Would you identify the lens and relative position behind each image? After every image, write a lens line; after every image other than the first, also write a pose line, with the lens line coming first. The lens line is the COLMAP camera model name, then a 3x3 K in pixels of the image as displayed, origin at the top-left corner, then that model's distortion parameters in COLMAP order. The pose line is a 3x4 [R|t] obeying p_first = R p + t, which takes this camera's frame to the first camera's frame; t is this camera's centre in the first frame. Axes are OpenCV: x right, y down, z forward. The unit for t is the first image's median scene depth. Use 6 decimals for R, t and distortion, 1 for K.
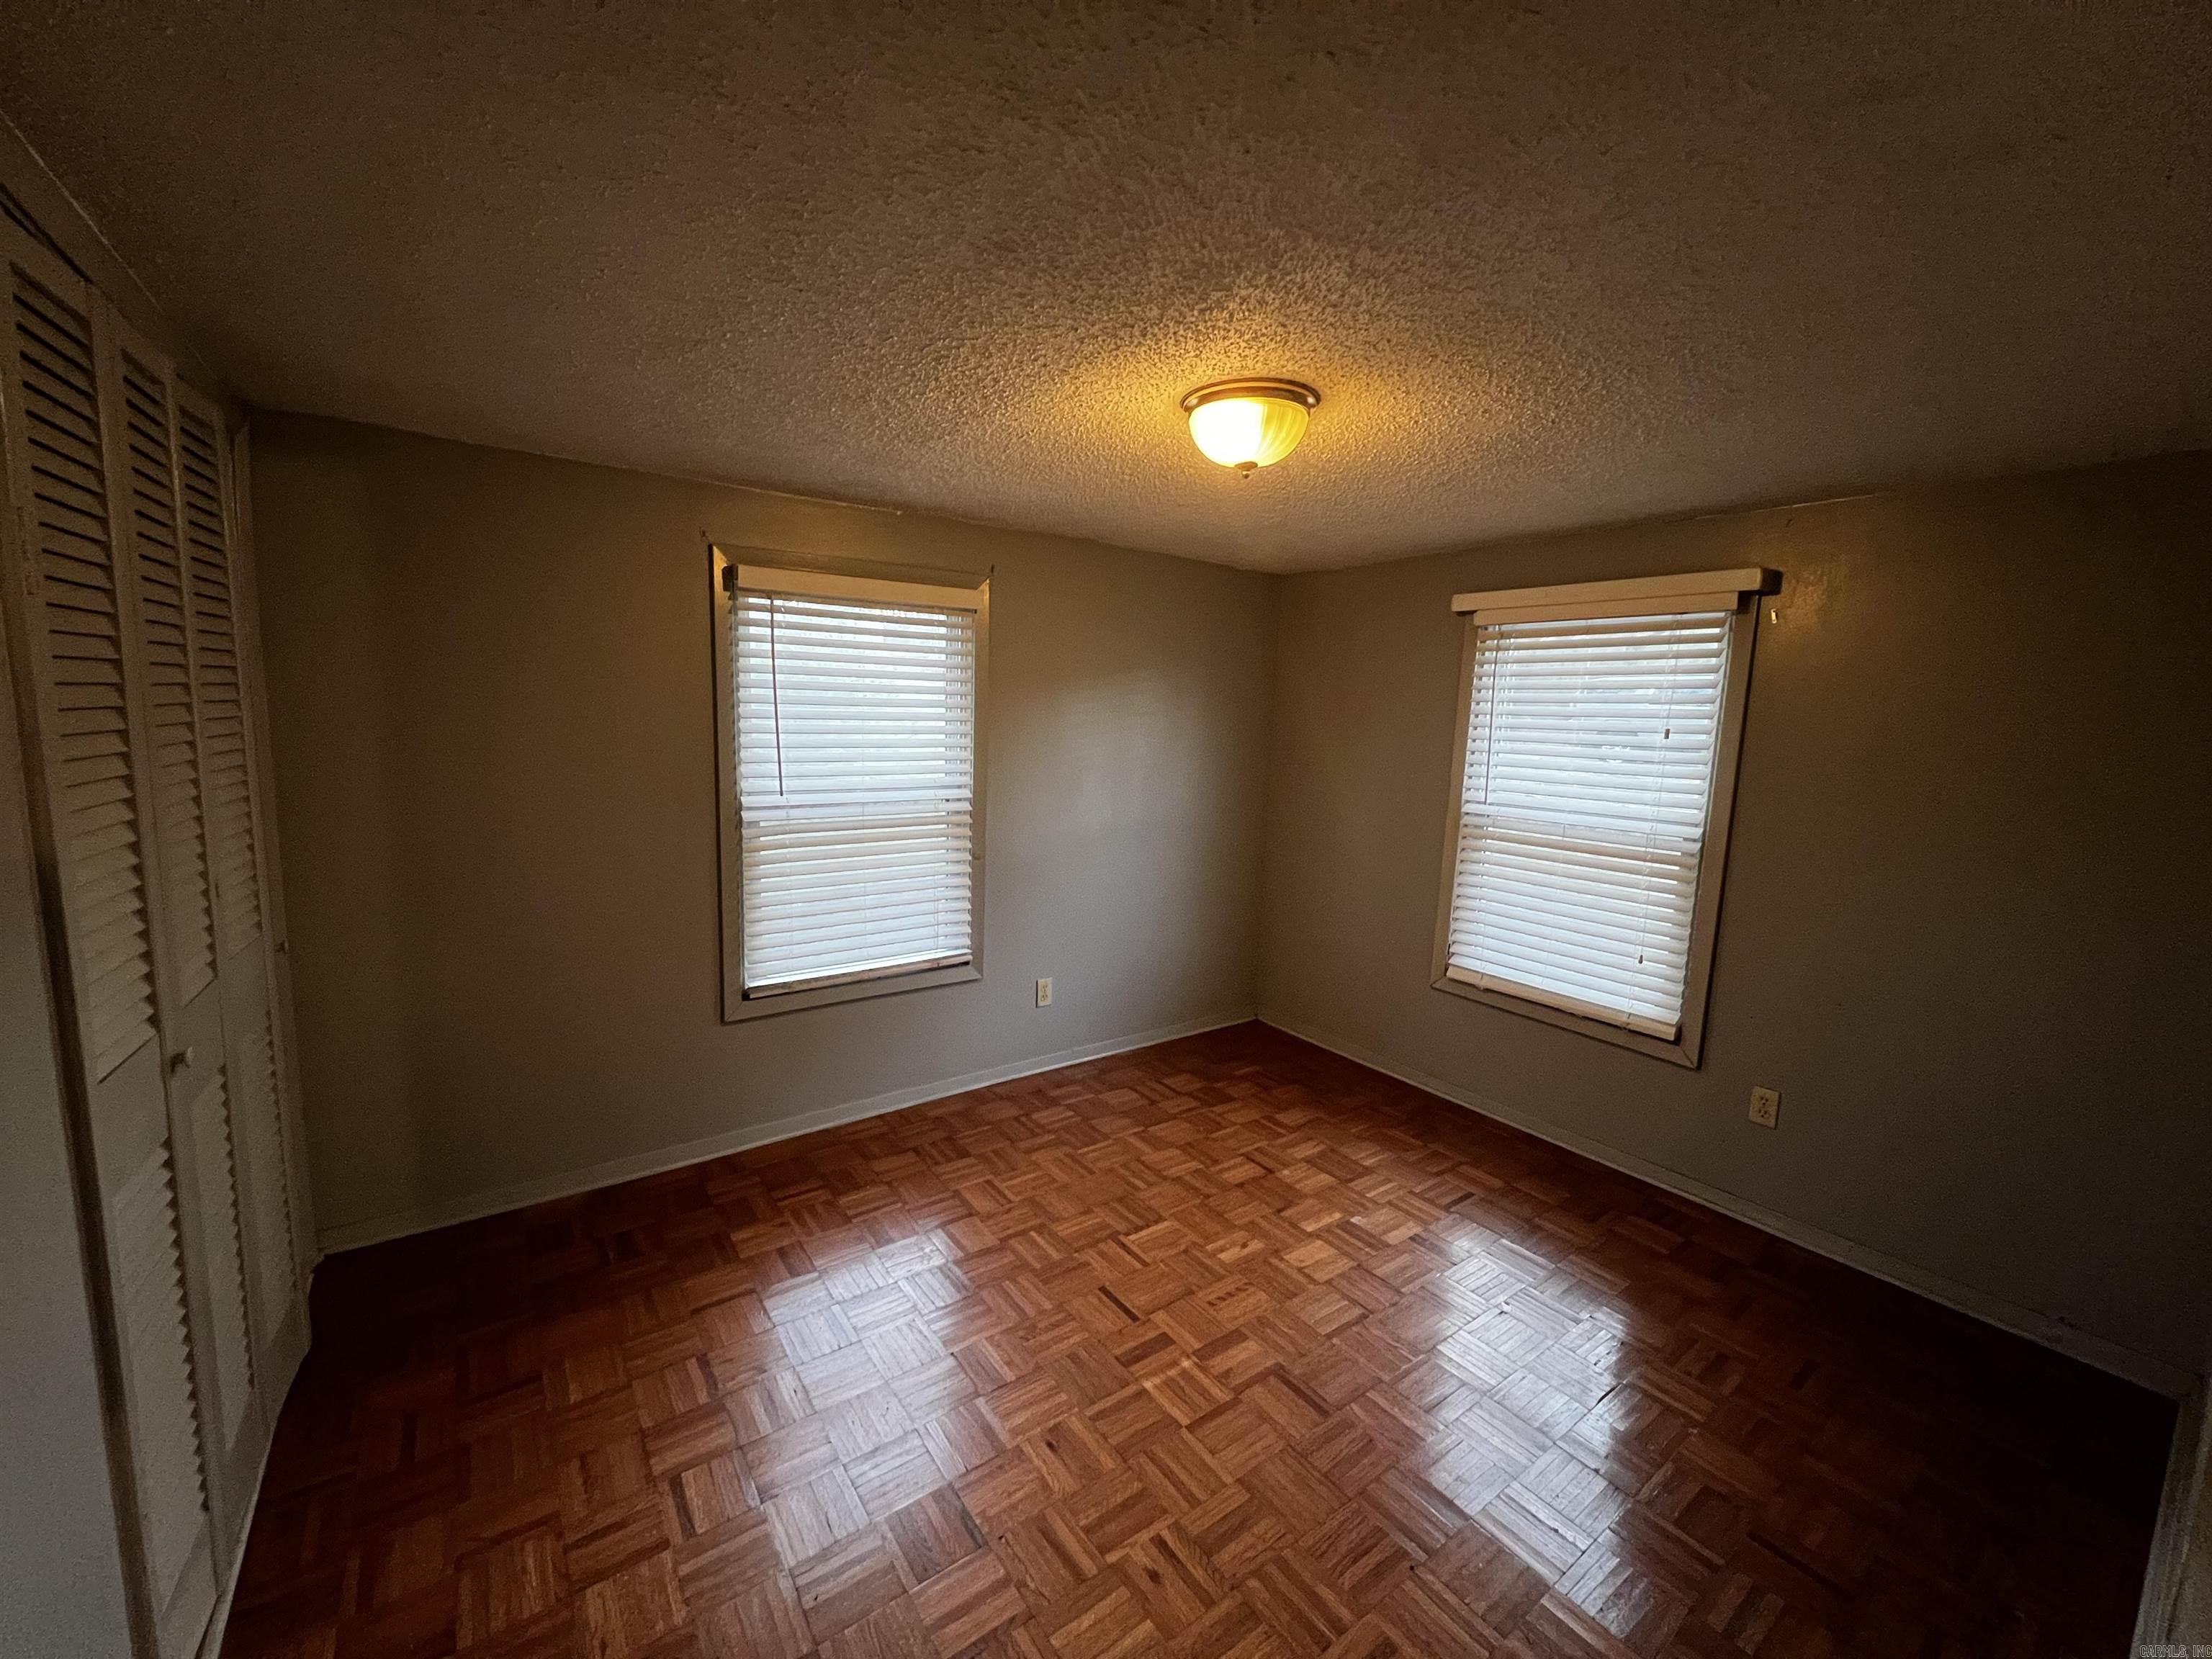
lens RADIAL K [[879.1, 0, 1098.0], [0, 879.1, 822.3], [0, 0, 1]] dist [-0.002102, -0.000373]
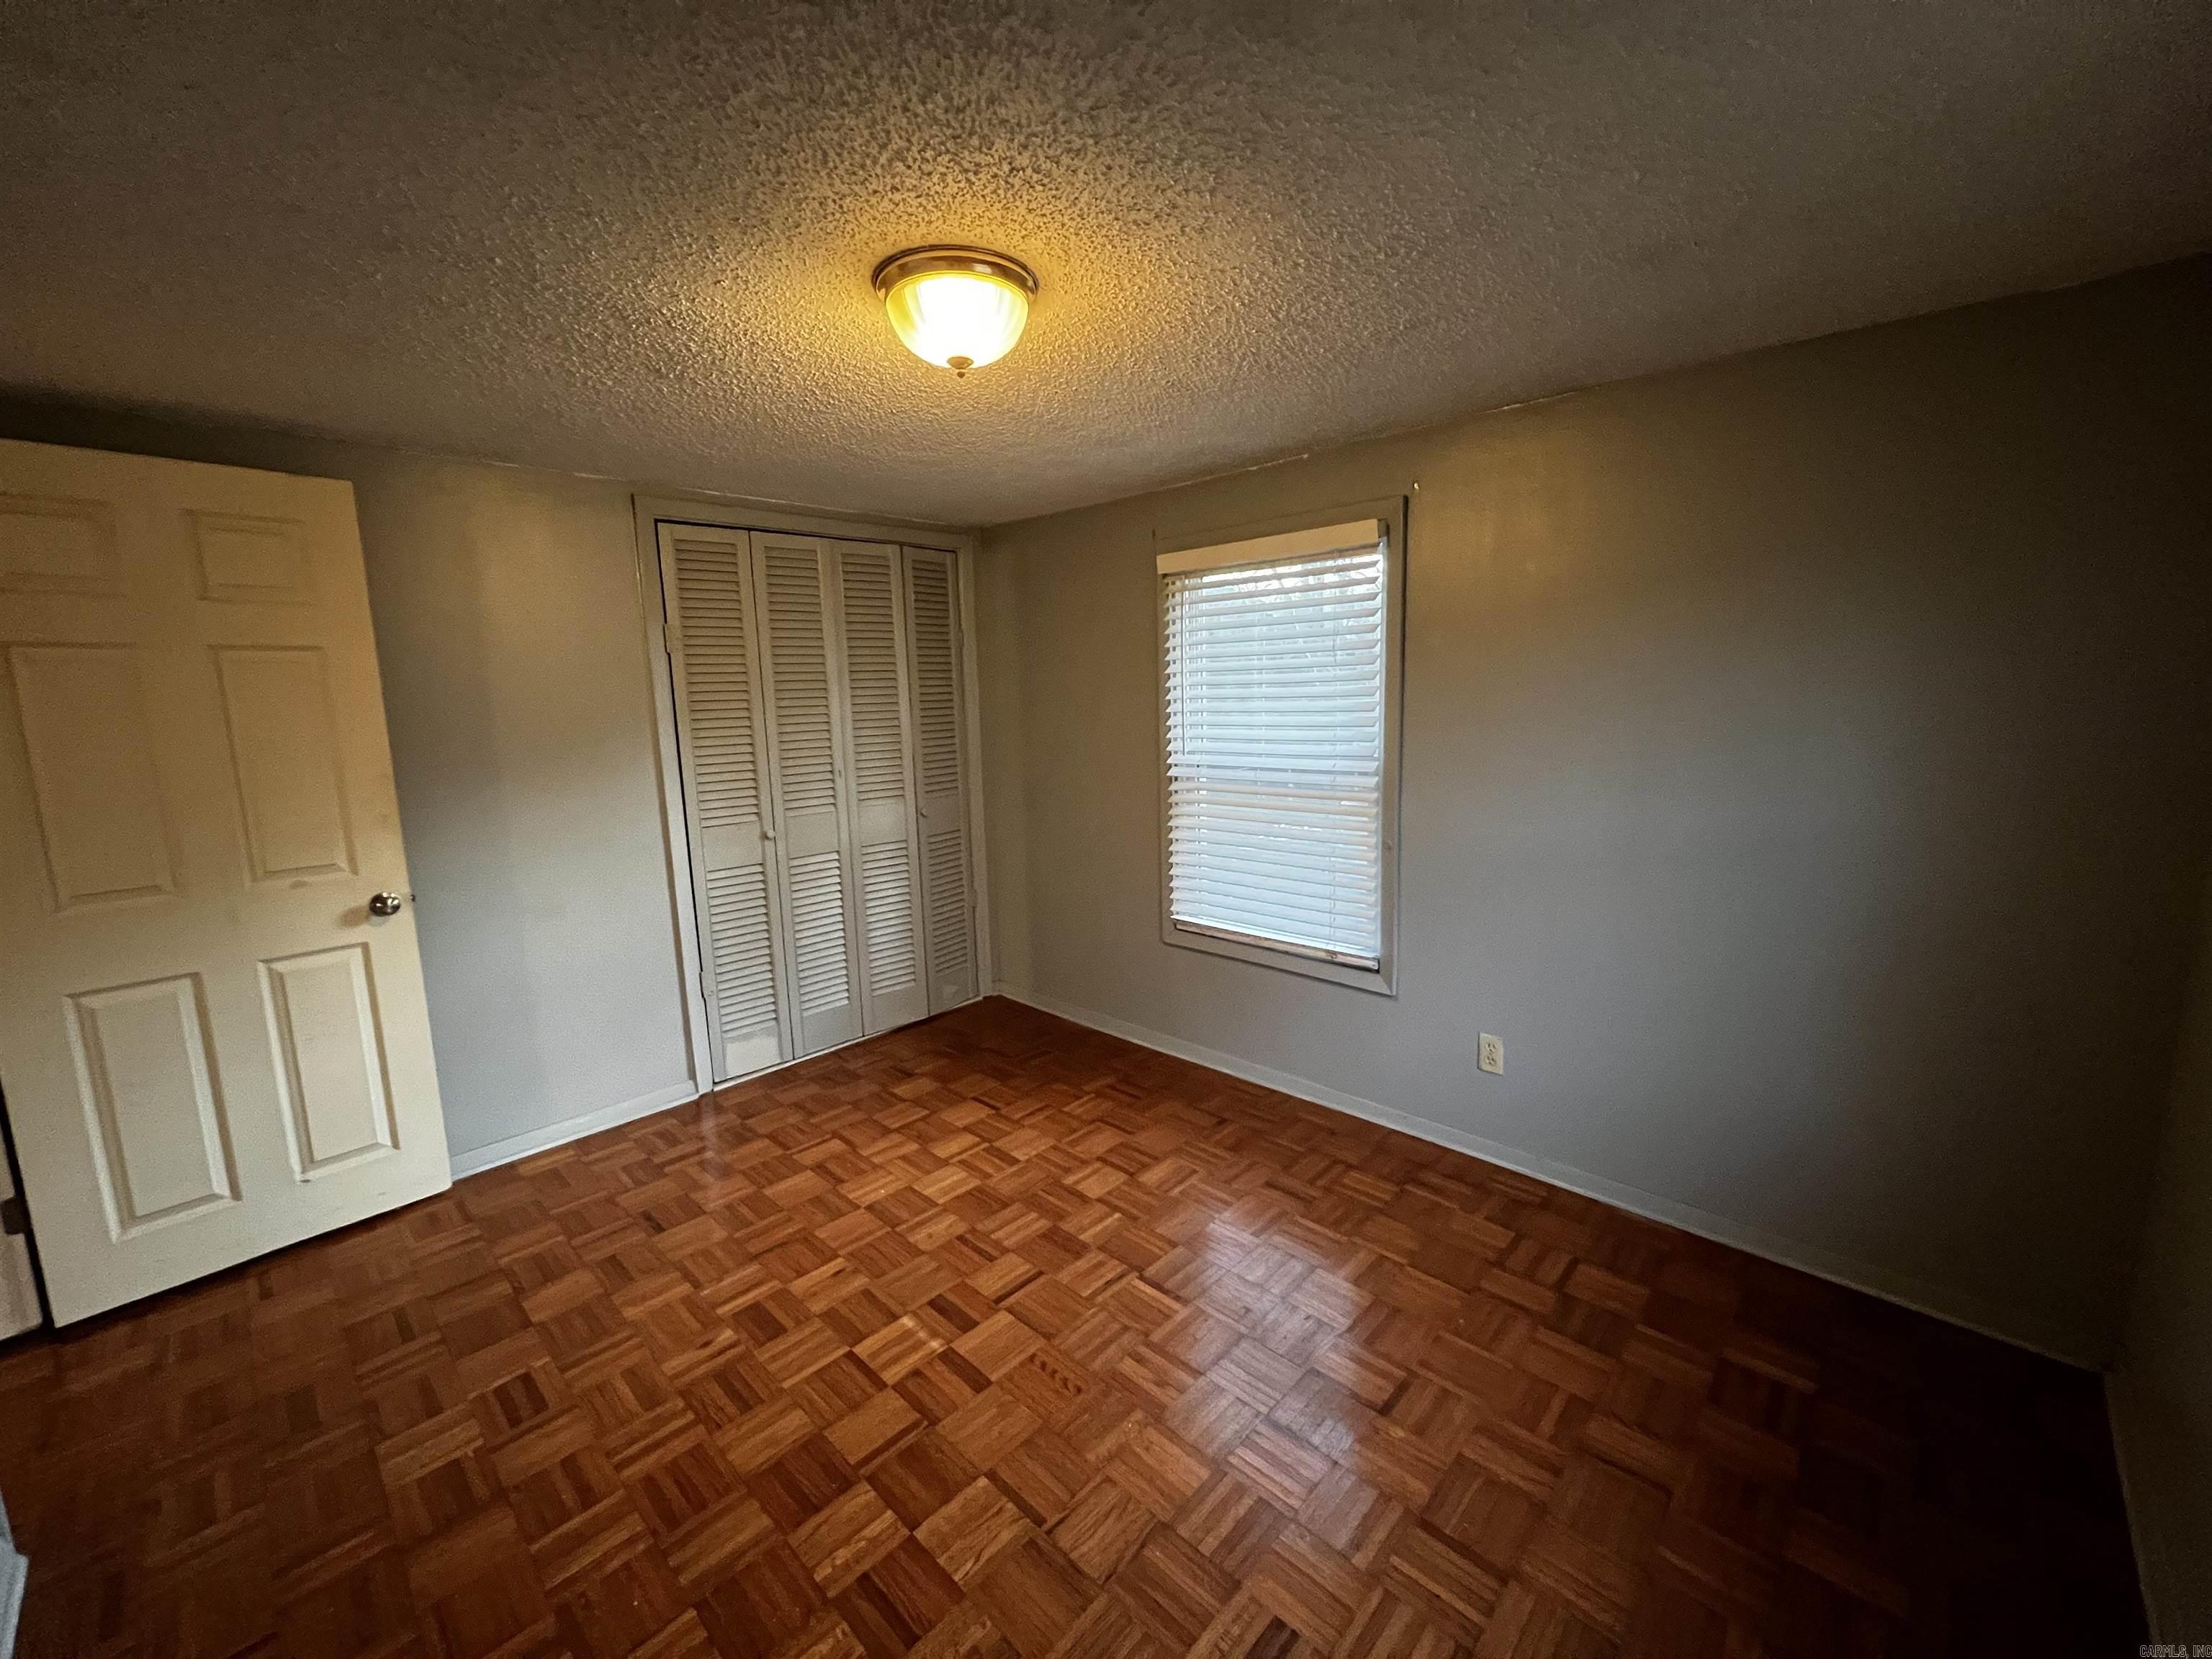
lens RADIAL K [[879.1, 0, 1098.0], [0, 879.1, 822.3], [0, 0, 1]] dist [-0.002102, -0.000373]
pose [[0.161294, 0.103053, -0.981511, 0.657351], [-0.091607, 0.991803, 0.089079, -0.031247], [0.982646, 0.075545, 0.169413, 0.631643]]
